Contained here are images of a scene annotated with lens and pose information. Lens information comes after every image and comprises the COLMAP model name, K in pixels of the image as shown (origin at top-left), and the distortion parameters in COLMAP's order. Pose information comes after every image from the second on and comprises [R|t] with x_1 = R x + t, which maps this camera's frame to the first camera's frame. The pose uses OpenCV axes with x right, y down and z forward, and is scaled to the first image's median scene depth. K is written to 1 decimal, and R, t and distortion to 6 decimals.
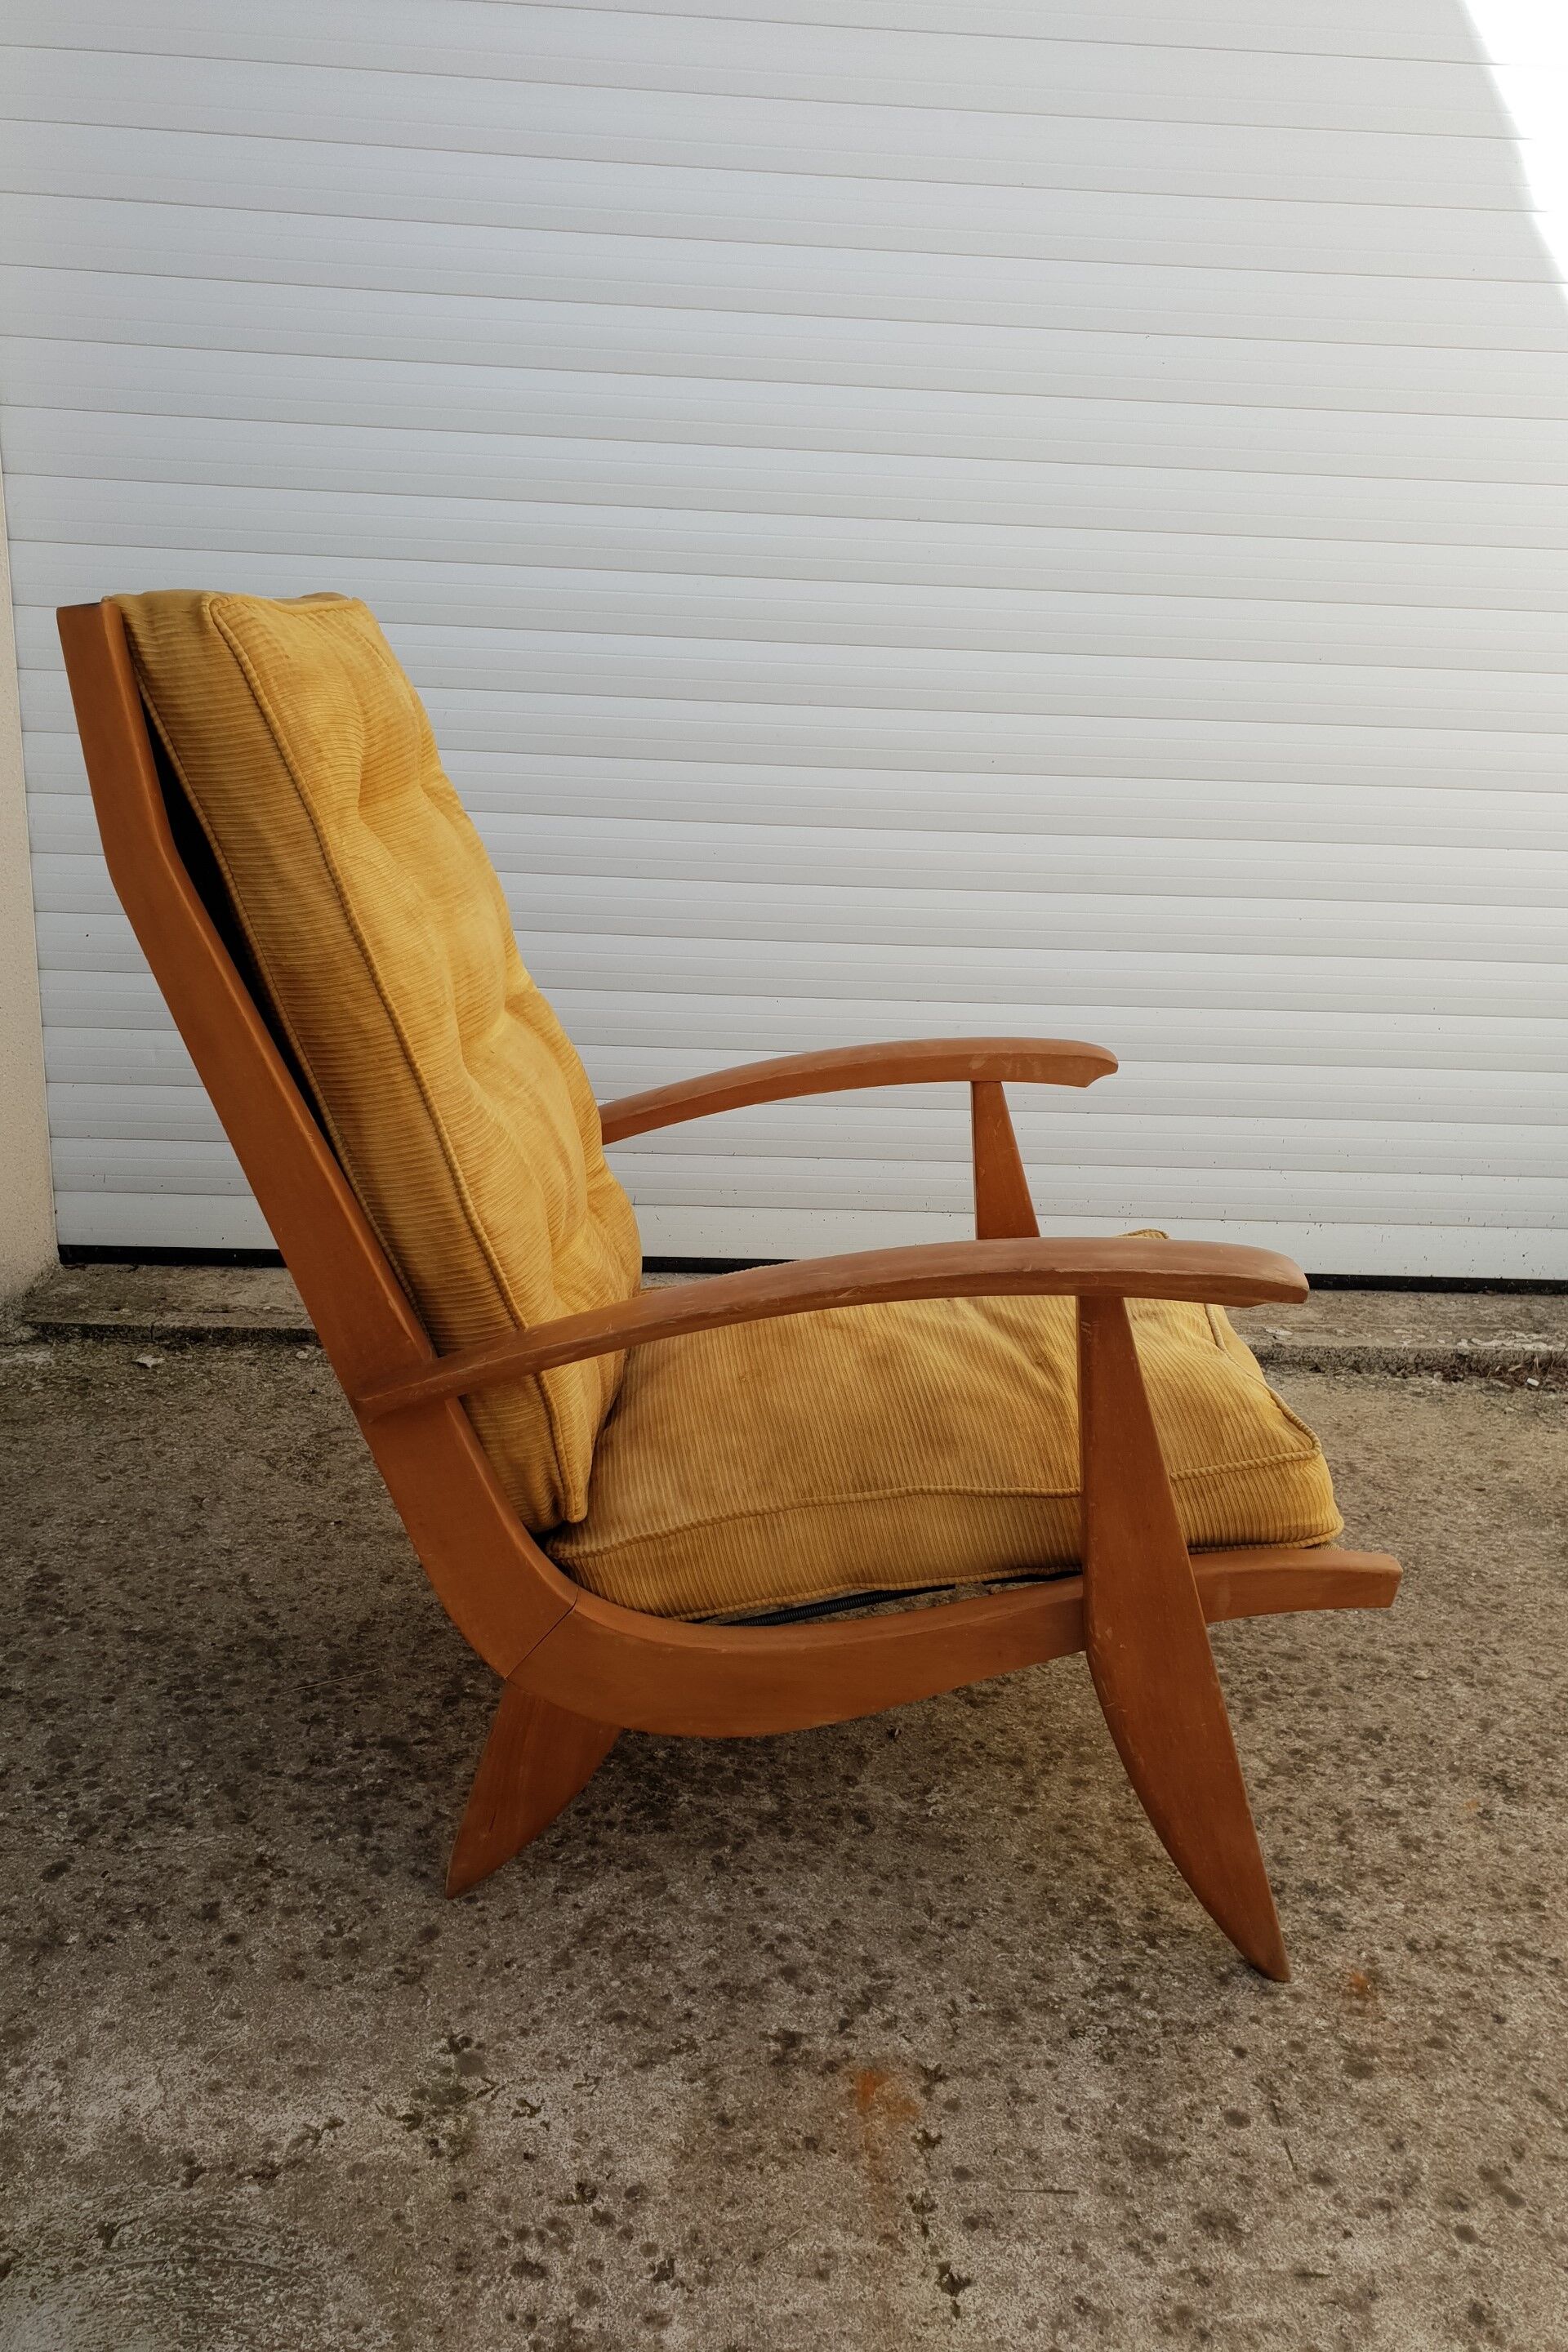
lens RADIAL K [[1940.1, 0, 802.7], [0, 1940.1, 1107.4], [0, 0, 1]] dist [0.011248, 0.043877]
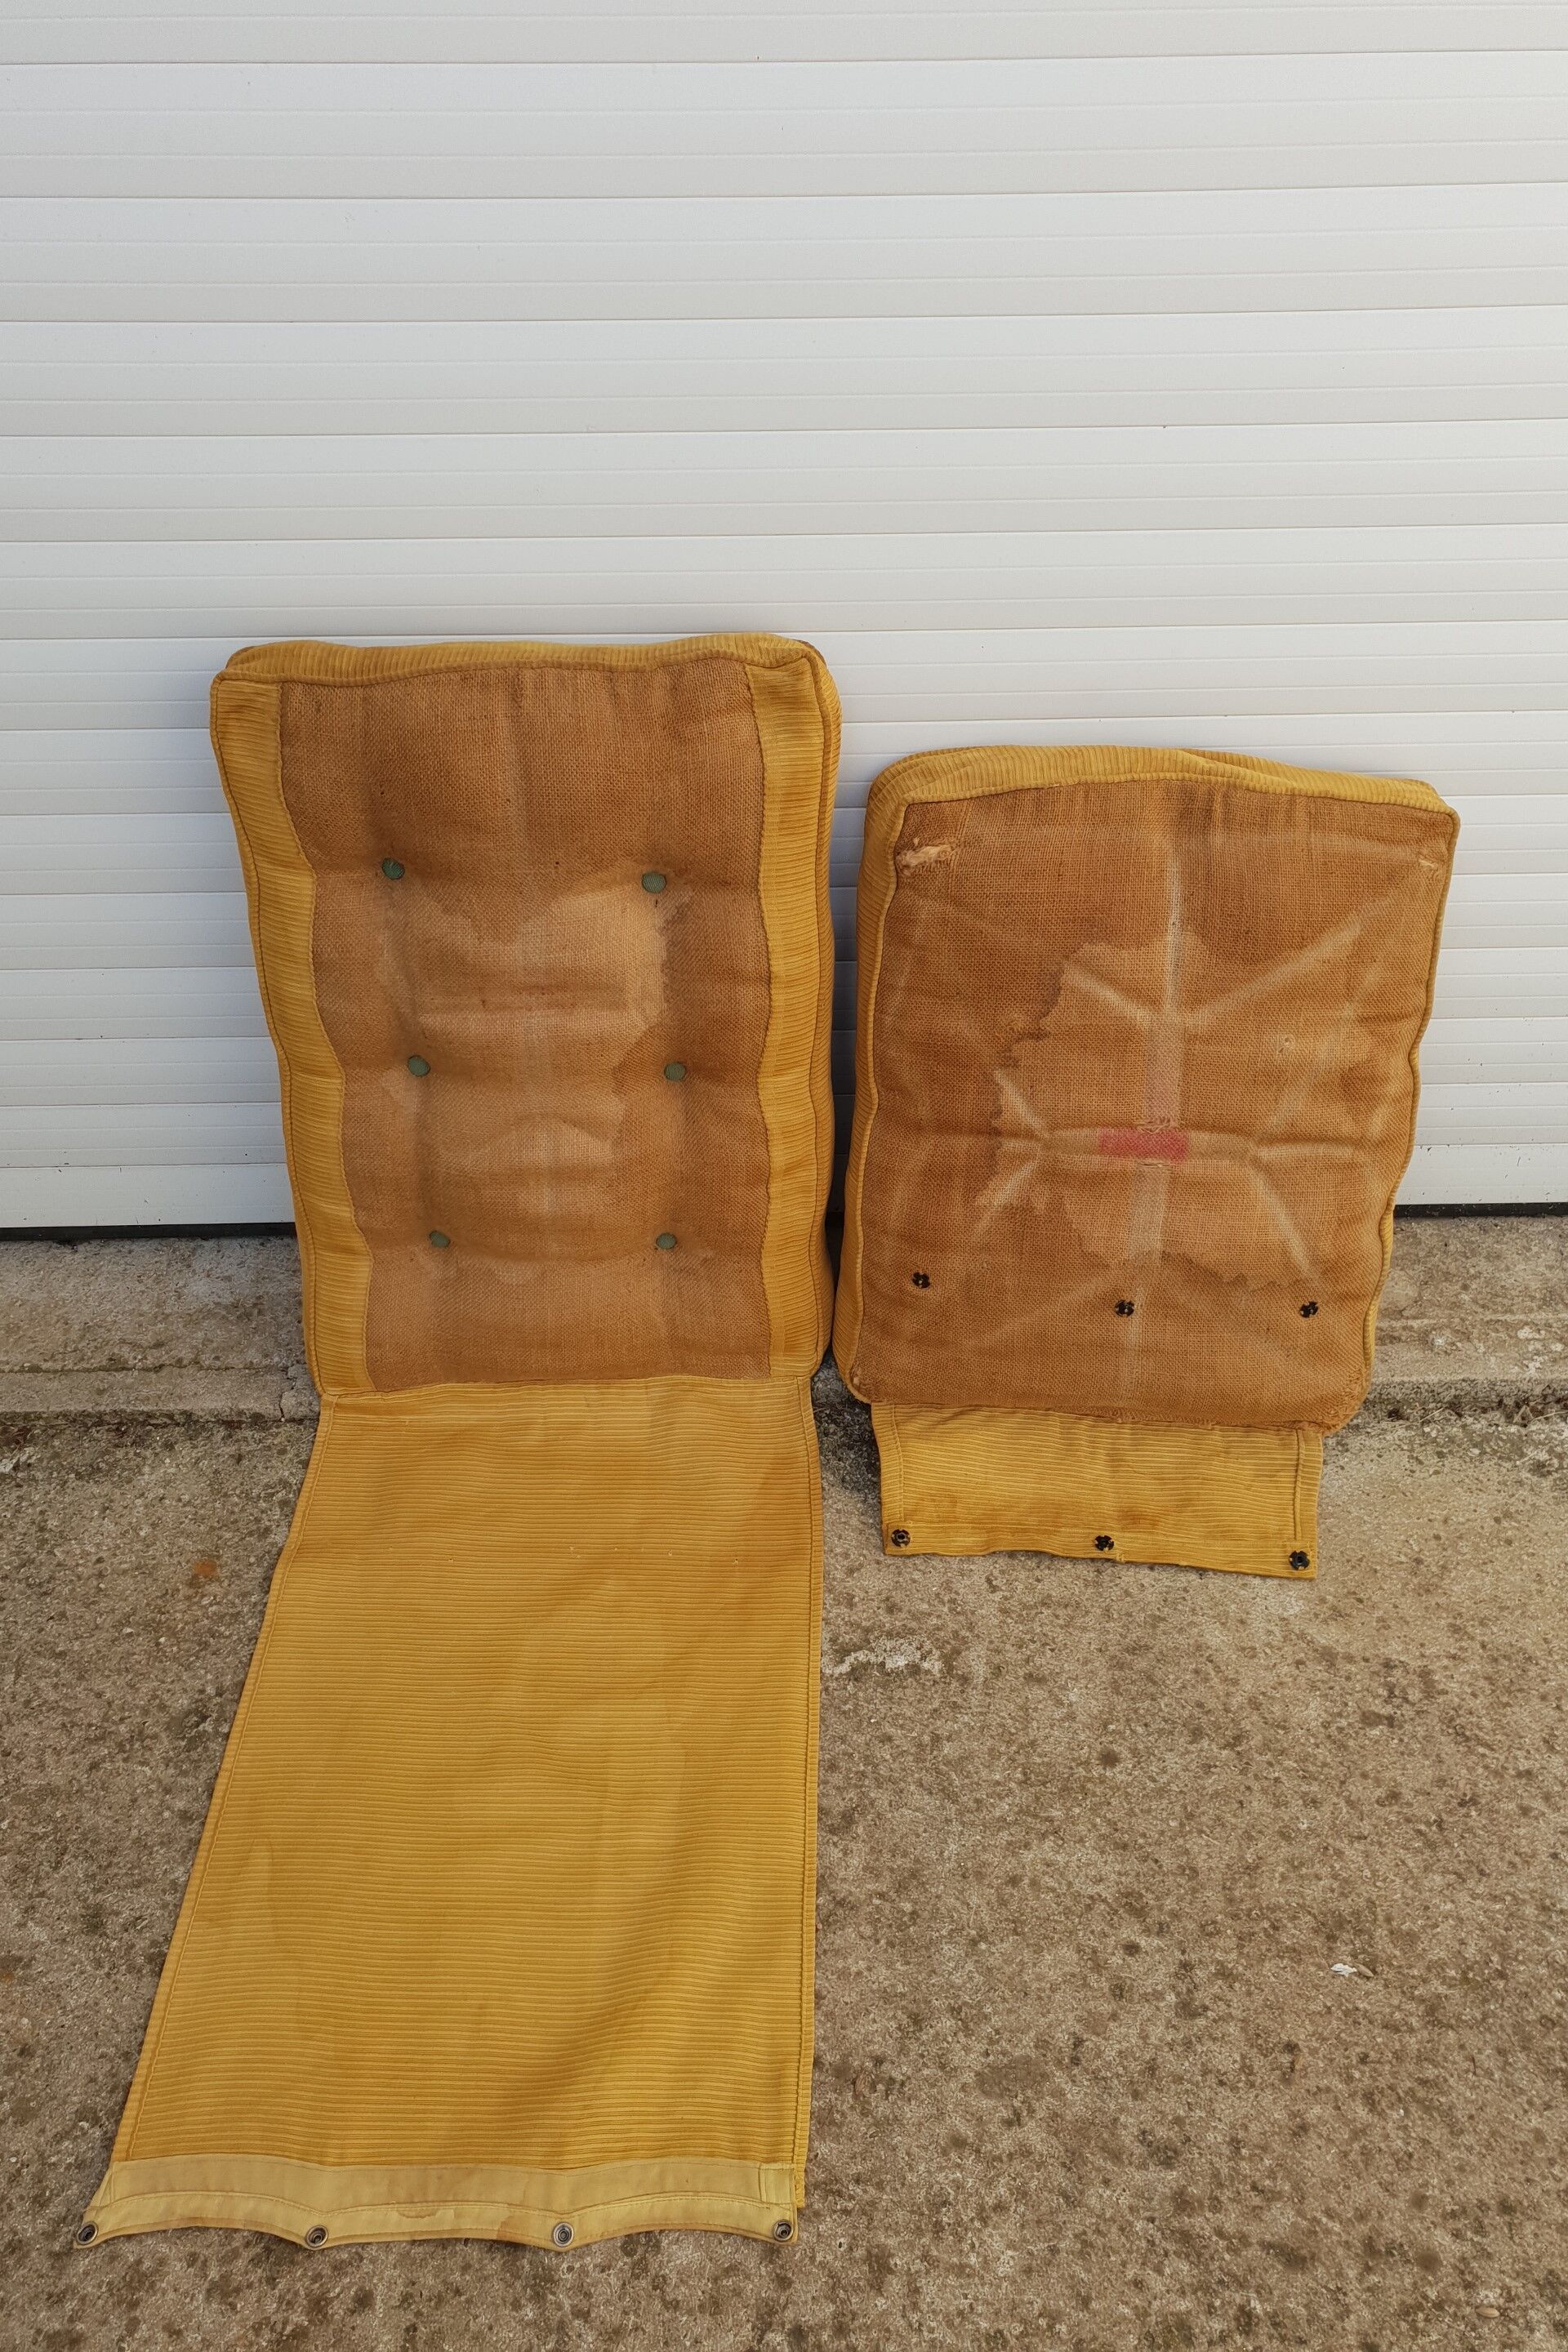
lens RADIAL K [[1940.1, 0, 796.8], [0, 1940.1, 1189.0], [0, 0, 1]] dist [0.011248, 0.043877]
pose [[0.998076, -0.015643, -0.060002, 0.150583], [0.040271, 0.899326, 0.435420, -0.404449], [0.047150, -0.436998, 0.898226, 0.647111]]
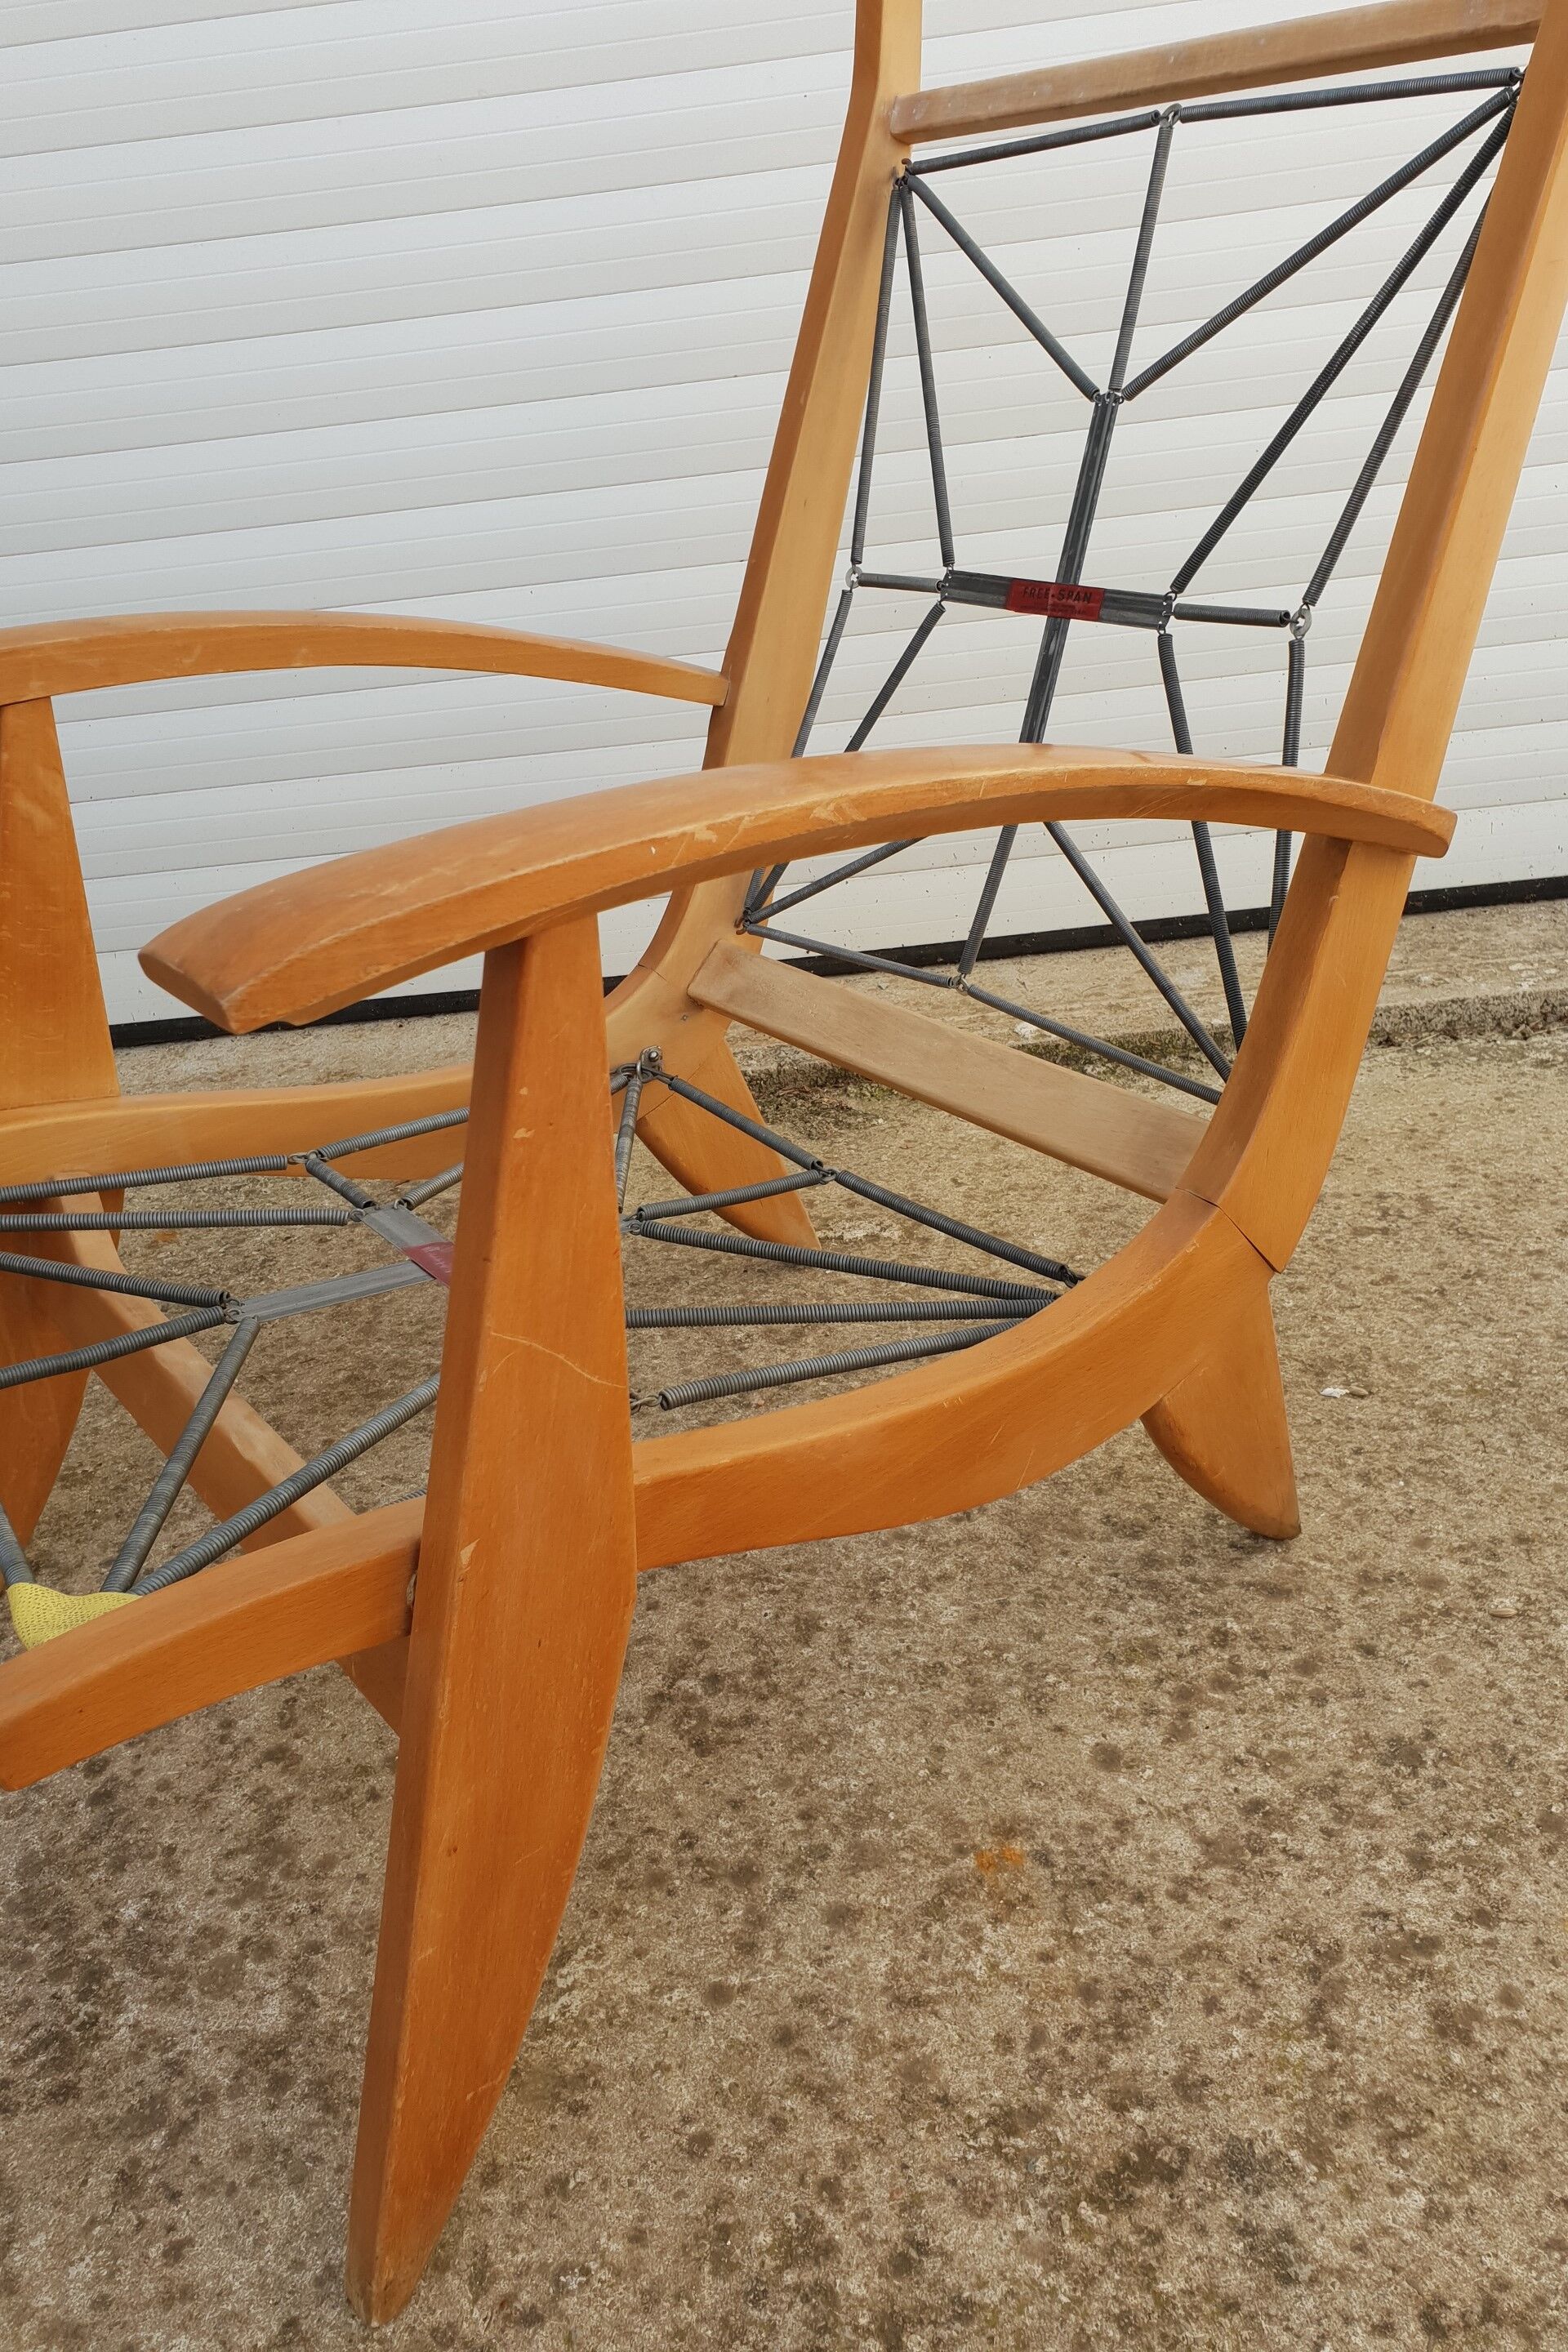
lens RADIAL K [[1940.1, 0, 769.9], [0, 1940.1, 1136.0], [0, 0, 1]] dist [0.011248, 0.043877]
pose [[0.984726, -0.111329, -0.133866, 0.229288], [0.134730, 0.974235, 0.180868, 0.027693], [0.110281, -0.196142, 0.974354, 0.518568]]
